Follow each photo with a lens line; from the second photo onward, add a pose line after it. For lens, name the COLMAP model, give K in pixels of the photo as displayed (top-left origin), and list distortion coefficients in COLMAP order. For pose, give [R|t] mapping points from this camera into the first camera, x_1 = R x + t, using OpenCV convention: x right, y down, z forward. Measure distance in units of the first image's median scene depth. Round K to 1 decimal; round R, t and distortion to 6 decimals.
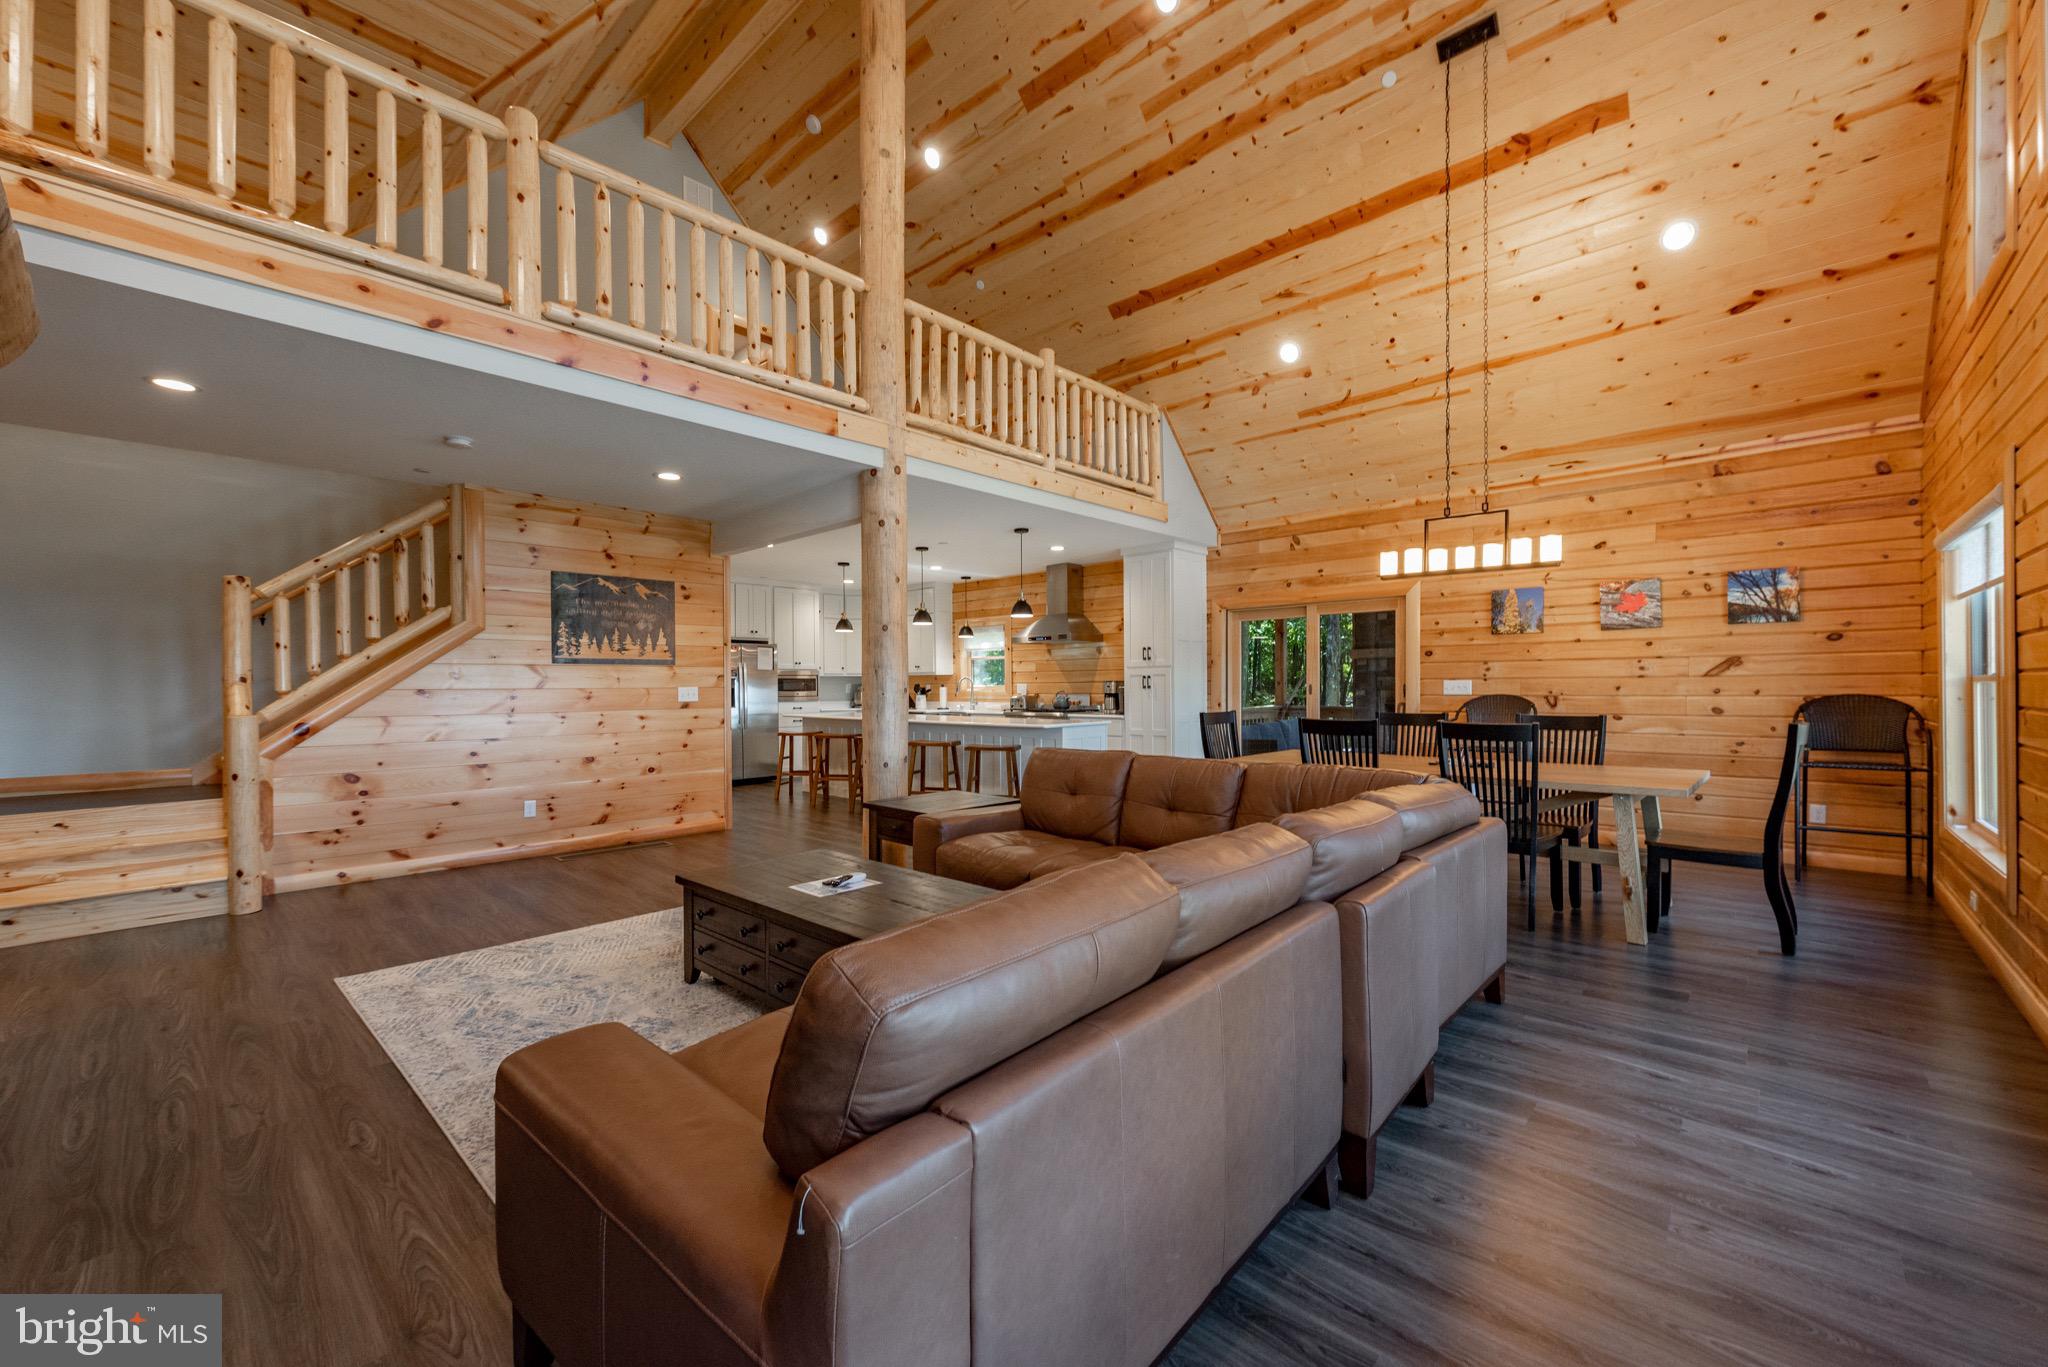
lens RADIAL K [[801.8, 0, 1017.9], [0, 801.8, 689.2], [0, 0, 1]] dist [0.005818, -0.000859]
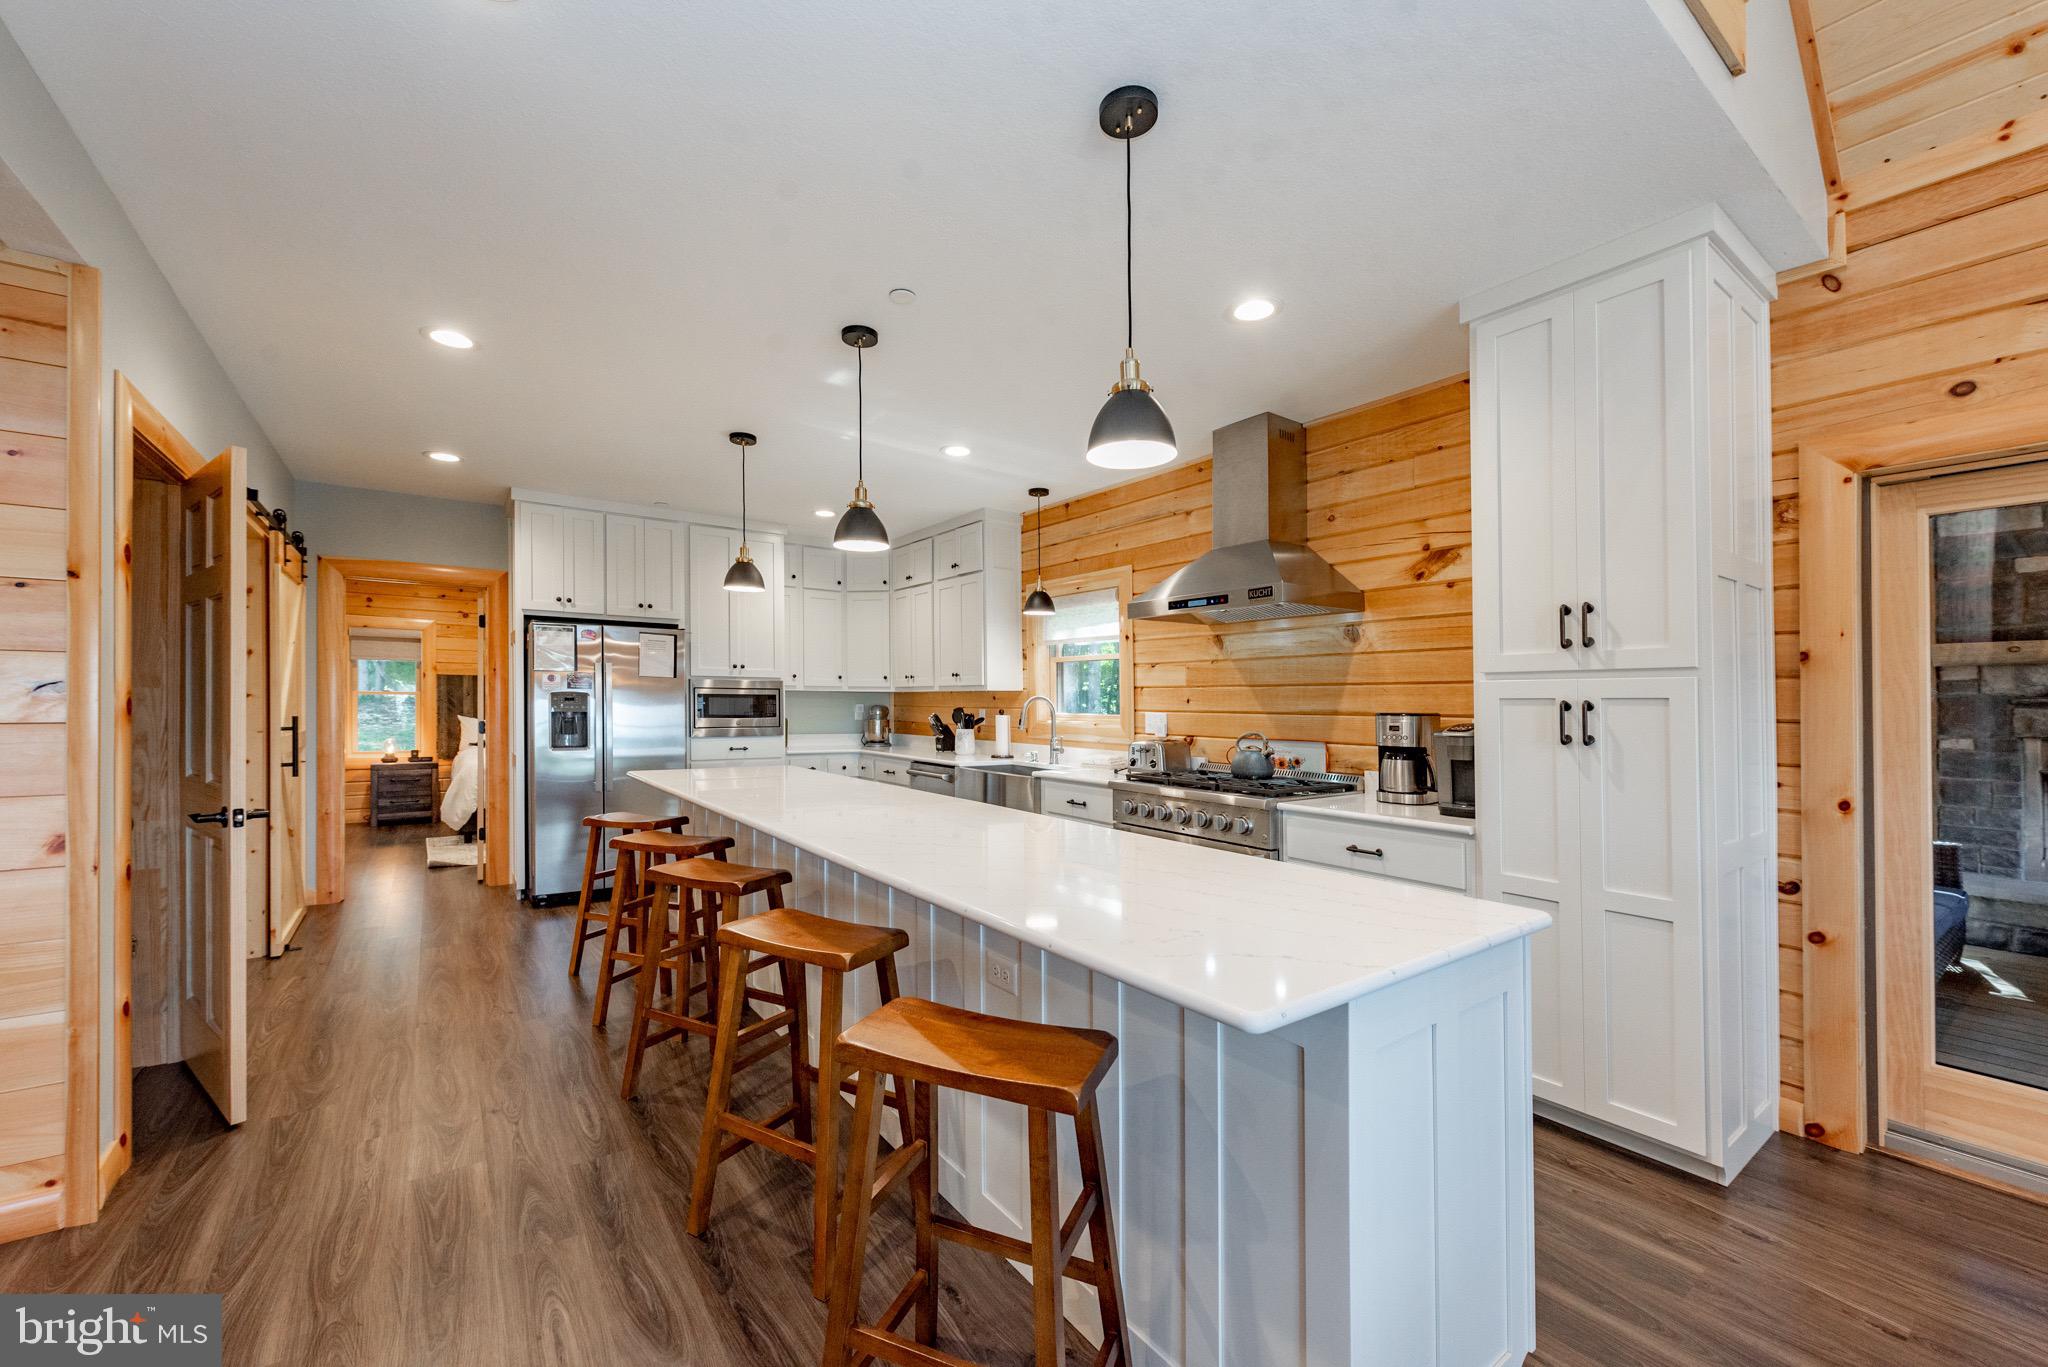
lens RADIAL K [[801.8, 0, 1004.1], [0, 801.8, 687.2], [0, 0, 1]] dist [0.005818, -0.000859]
pose [[0.980001, 0.011549, -0.198656, 0.019108], [-0.016630, 0.999575, -0.023925, -0.014800], [0.198295, 0.026750, 0.979777, 0.875117]]
